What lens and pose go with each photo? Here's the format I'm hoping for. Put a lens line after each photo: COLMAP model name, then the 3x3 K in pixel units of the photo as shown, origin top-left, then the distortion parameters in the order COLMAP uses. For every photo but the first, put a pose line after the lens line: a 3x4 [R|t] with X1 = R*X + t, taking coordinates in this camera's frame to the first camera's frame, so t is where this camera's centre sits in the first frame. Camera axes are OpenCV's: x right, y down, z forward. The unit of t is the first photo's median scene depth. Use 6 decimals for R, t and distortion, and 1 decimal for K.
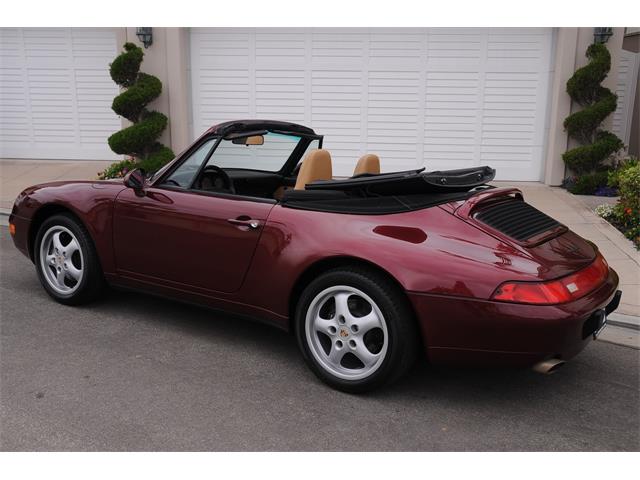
lens RADIAL K [[673.0, 0, 320.0], [0, 673.0, 240.0], [0, 0, 1]] dist [-0.081818, 0.239976]
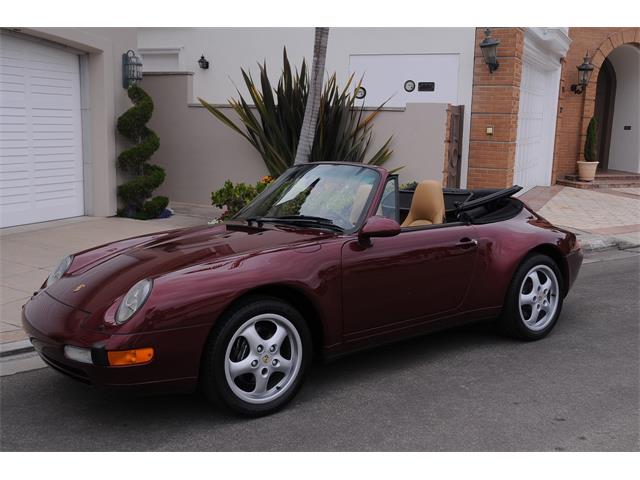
lens RADIAL K [[673.0, 0, 320.0], [0, 673.0, 240.0], [0, 0, 1]] dist [-0.081818, 0.239976]
pose [[0.333010, -0.164113, 0.928532, -0.549945], [0.204607, 0.973851, 0.098742, -0.085431], [-0.920457, 0.157102, 0.357881, 0.339959]]
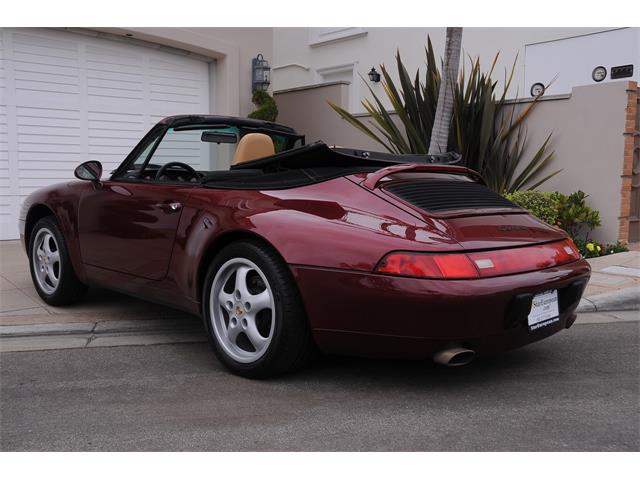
lens RADIAL K [[649.9, 0, 320.0], [0, 649.9, 240.0], [0, 0, 1]] dist [-0.098452, 0.234810]
pose [[0.707416, -0.074332, 0.702878, -0.237966], [0.168112, 0.983611, -0.065177, 0.016744], [-0.686514, 0.164269, 0.708318, 0.251359]]
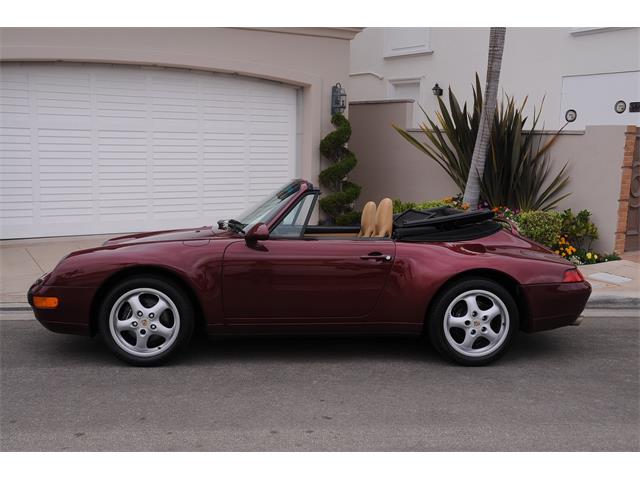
lens RADIAL K [[673.0, 0, 320.0], [0, 673.0, 240.0], [0, 0, 1]] dist [-0.081818, 0.239976]
pose [[0.788853, -0.083248, 0.608918, -0.407005], [0.131000, 0.990790, -0.034256, -0.011988], [-0.600458, 0.106791, 0.792493, 0.020728]]
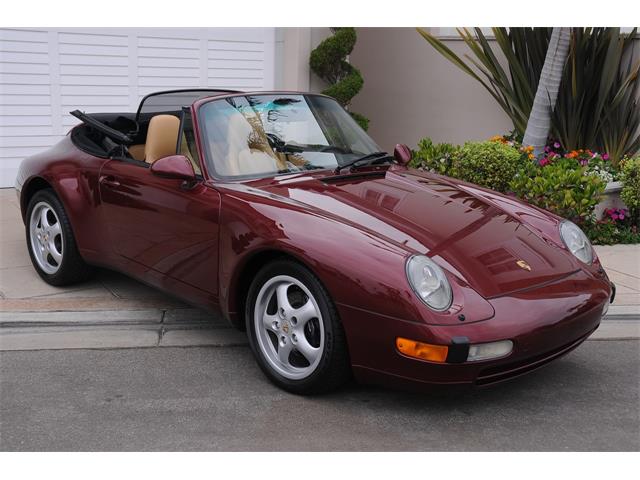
lens RADIAL K [[785.8, 0, 320.0], [0, 785.8, 240.0], [0, 0, 1]] dist [-0.087040, 0.417854]
pose [[0.768618, -0.128043, 0.626763, -0.276028], [0.130942, 0.990509, 0.041776, -0.040131], [-0.626164, 0.049960, 0.778089, 0.220532]]
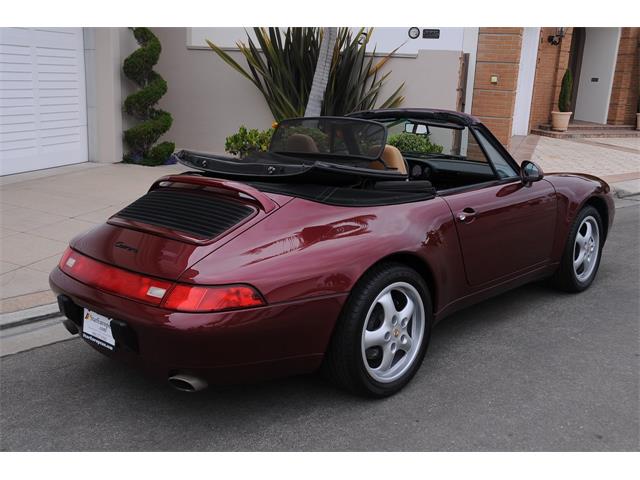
lens RADIAL K [[649.9, 0, 320.0], [0, 649.9, 240.0], [0, 0, 1]] dist [-0.098452, 0.234810]
pose [[0.252875, -0.242757, 0.936549, -0.548324], [0.192534, 0.961276, 0.197181, -0.106756], [-0.948148, 0.130455, 0.289821, 0.455242]]
